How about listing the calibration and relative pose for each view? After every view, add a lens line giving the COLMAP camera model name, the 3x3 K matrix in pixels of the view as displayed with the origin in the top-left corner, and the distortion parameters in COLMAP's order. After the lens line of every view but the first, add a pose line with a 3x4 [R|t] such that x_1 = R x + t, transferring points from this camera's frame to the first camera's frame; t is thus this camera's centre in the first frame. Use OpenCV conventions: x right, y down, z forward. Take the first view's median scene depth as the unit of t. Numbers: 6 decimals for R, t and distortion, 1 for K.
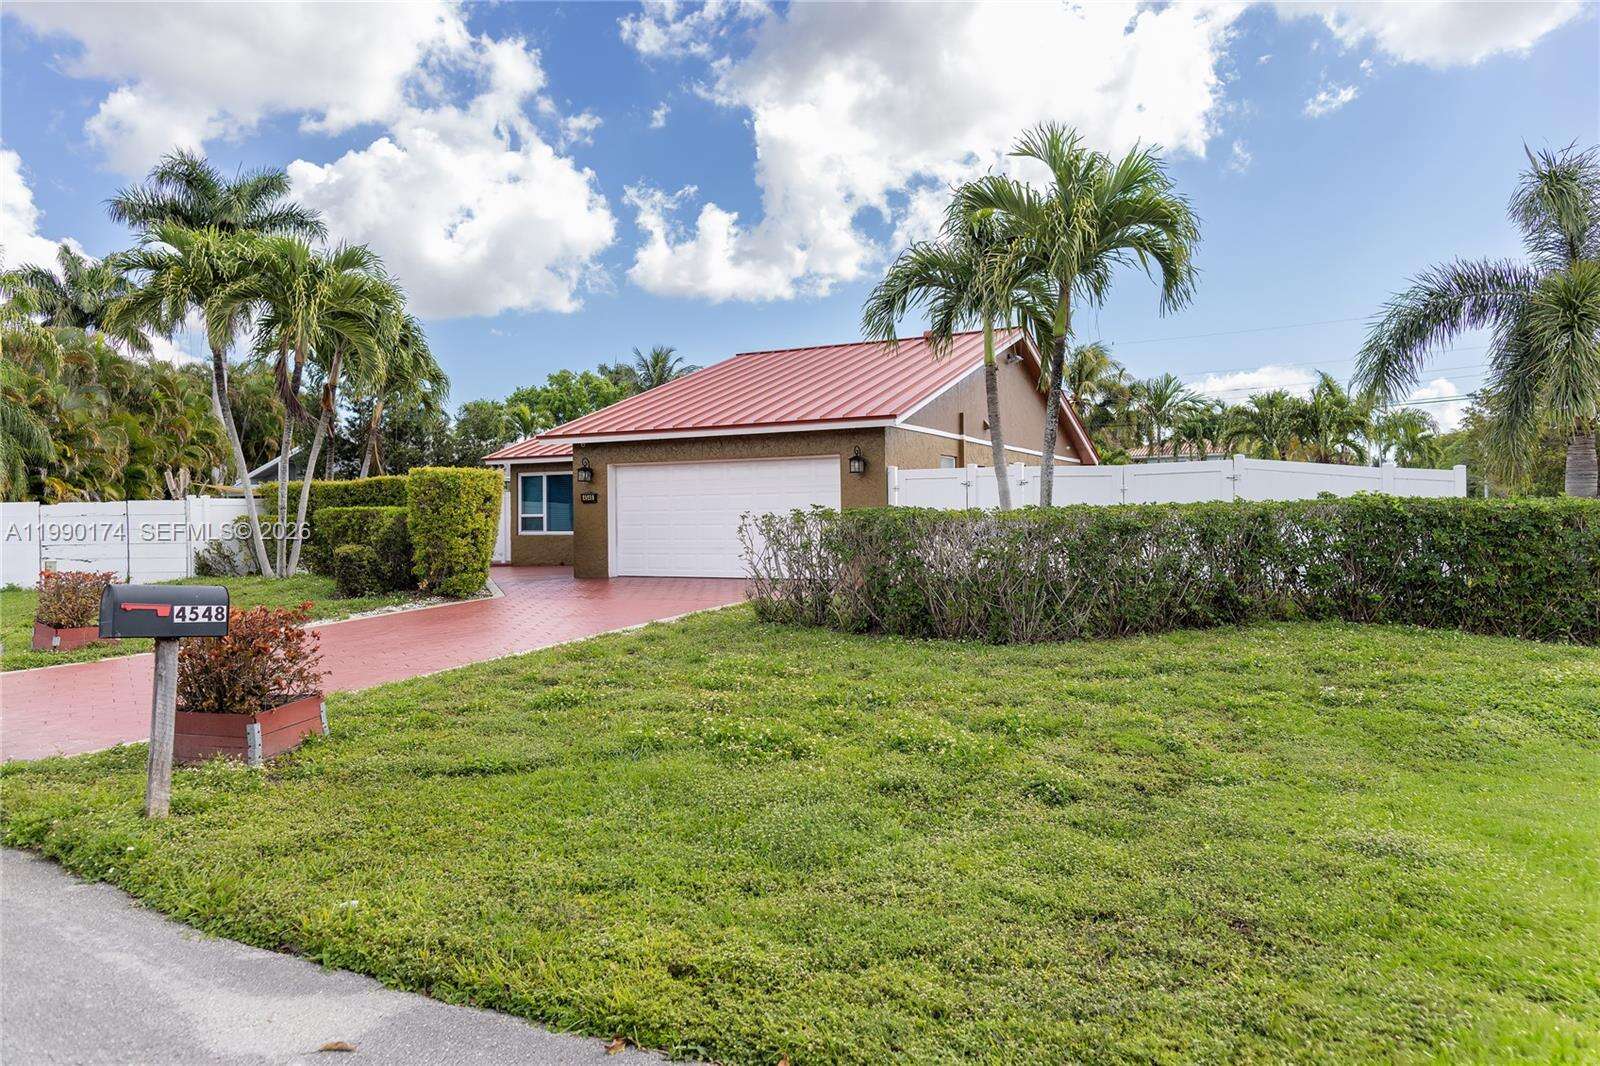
lens RADIAL K [[1099.5, 0, 796.3], [0, 1099.5, 516.1], [0, 0, 1]] dist [-0.003041, -0.002171]
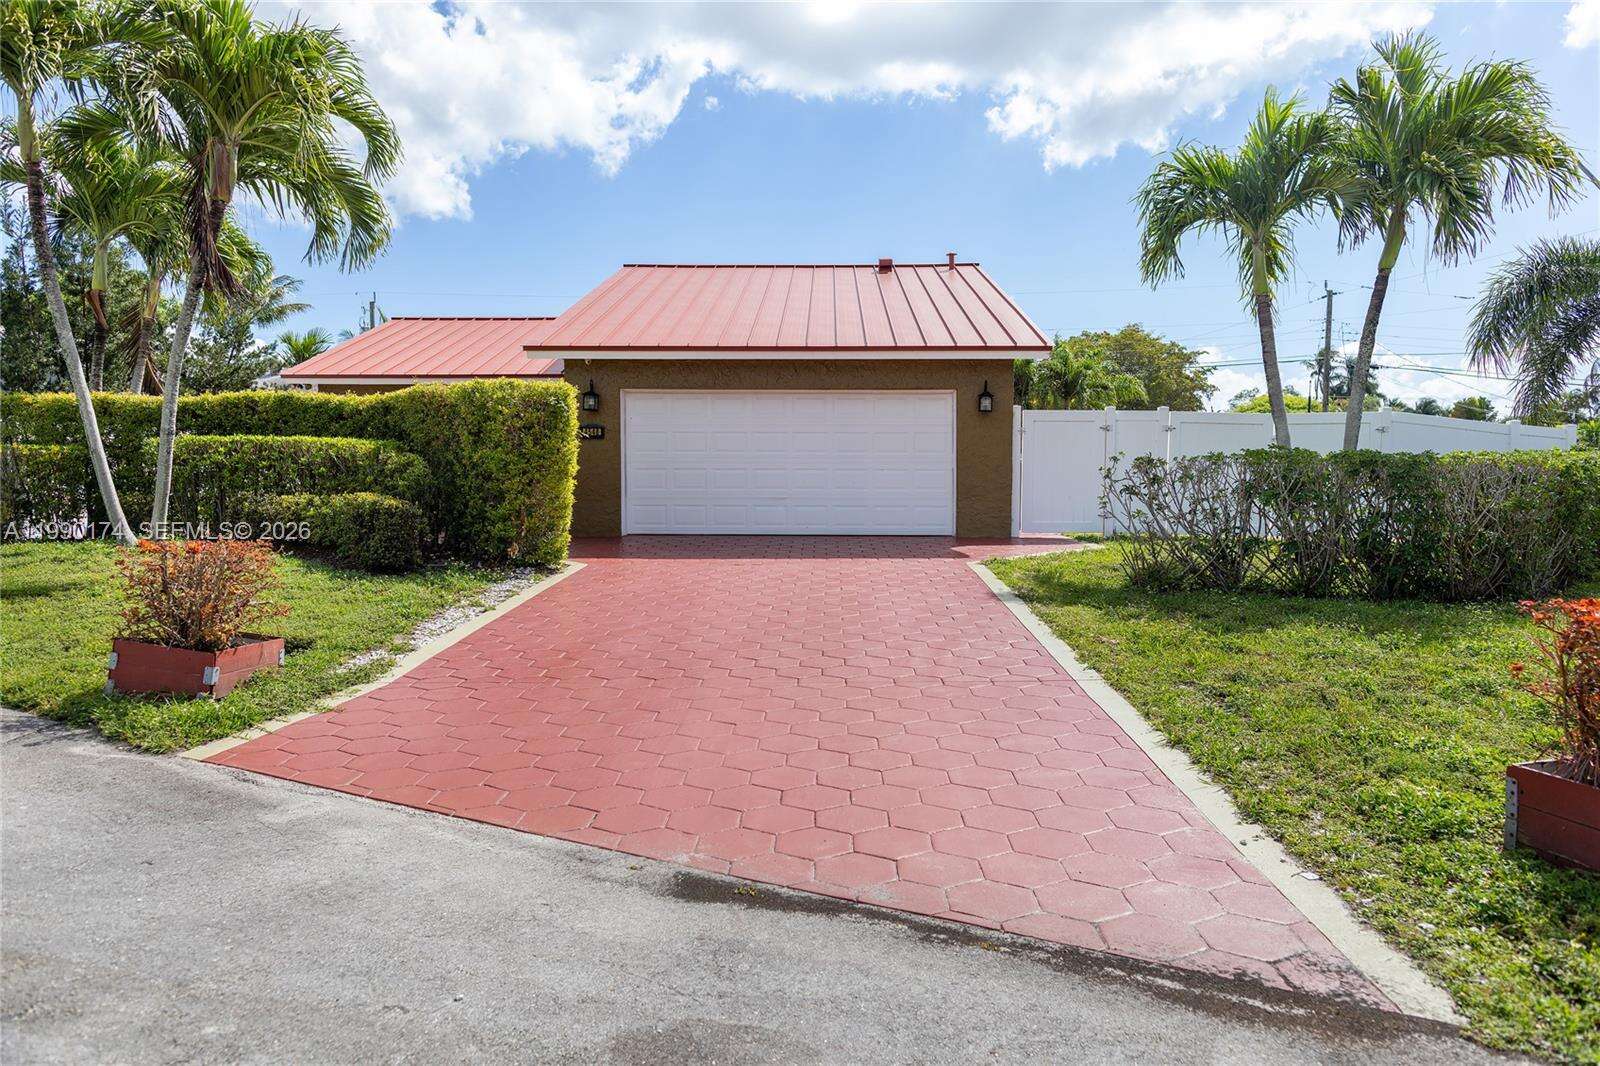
lens RADIAL K [[1088.3, 0, 798.9], [0, 1088.3, 514.1], [0, 0, 1]] dist [0.012733, 0.000415]
pose [[0.900526, -0.004258, 0.434781, -0.295289], [-0.014695, 0.999083, 0.040220, 0.005844], [-0.434554, -0.042608, 0.899637, 0.195969]]
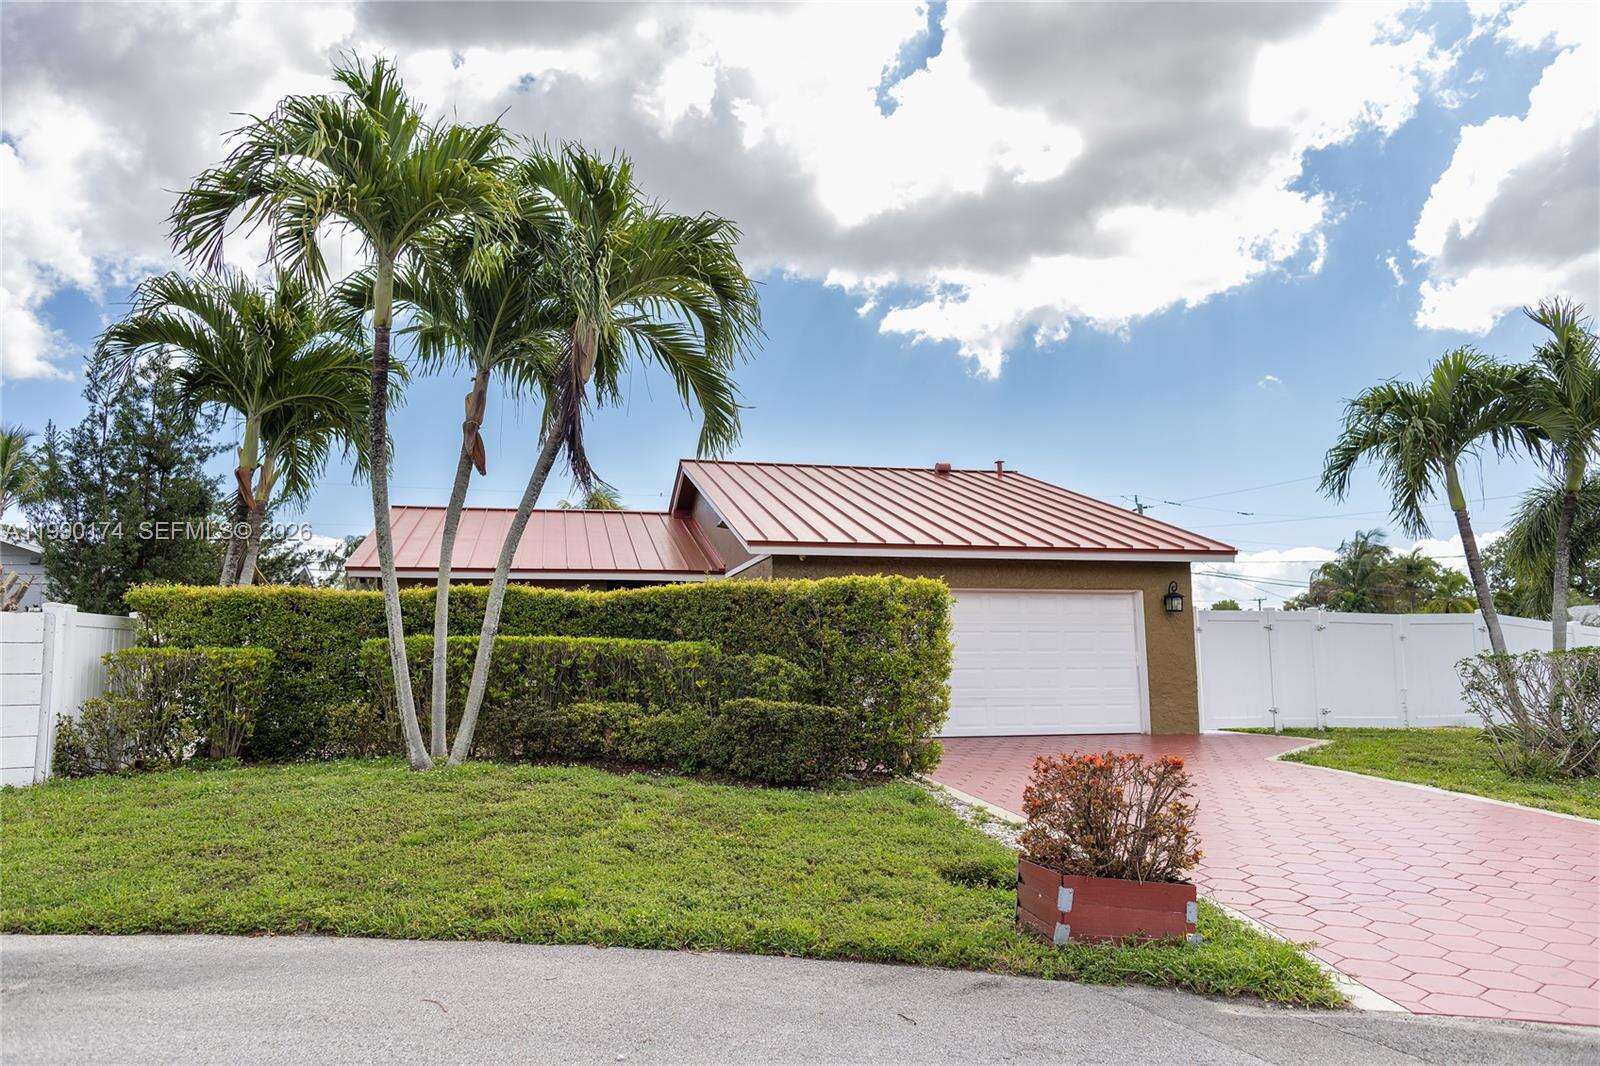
lens RADIAL K [[1088.3, 0, 798.9], [0, 1088.3, 514.1], [0, 0, 1]] dist [0.012733, 0.000415]
pose [[0.758979, 0.097386, 0.643791, -0.504394], [-0.005676, 0.989703, -0.143020, 0.007467], [-0.651090, 0.104896, 0.751717, 0.345361]]
